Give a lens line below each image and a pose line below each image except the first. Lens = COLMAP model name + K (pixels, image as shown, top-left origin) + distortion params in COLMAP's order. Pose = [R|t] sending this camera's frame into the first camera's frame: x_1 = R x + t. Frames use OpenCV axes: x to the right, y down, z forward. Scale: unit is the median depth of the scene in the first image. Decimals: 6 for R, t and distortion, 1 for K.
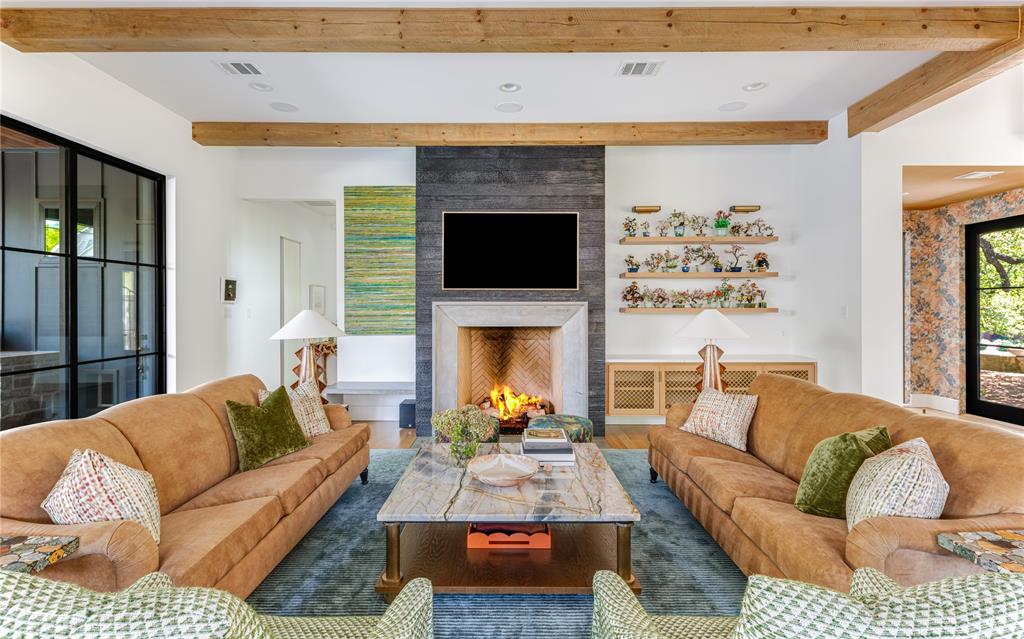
lens RADIAL K [[495.3, 0, 509.9], [0, 495.3, 307.1], [0, 0, 1]] dist [0.010751, -0.001417]
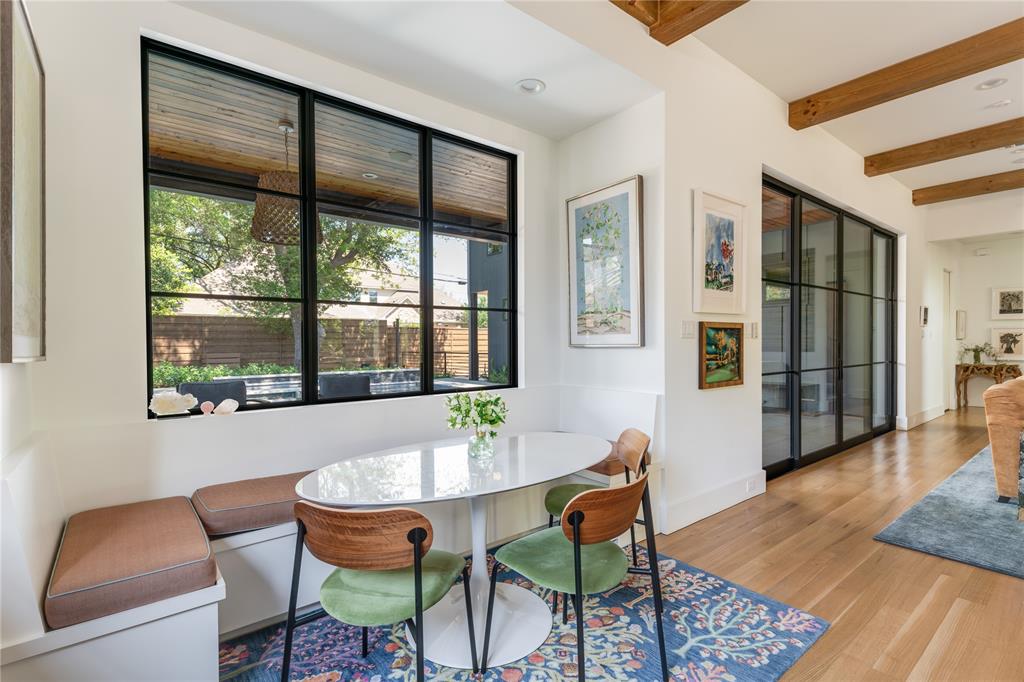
lens RADIAL K [[491.7, 0, 527.0], [0, 491.7, 349.4], [0, 0, 1]] dist [0.011133, -0.005766]
pose [[0.630393, 0.008524, -0.776230, -0.263487], [0.004450, 0.999884, 0.014594, 0.029771], [0.776264, -0.012654, 0.630281, -0.630168]]
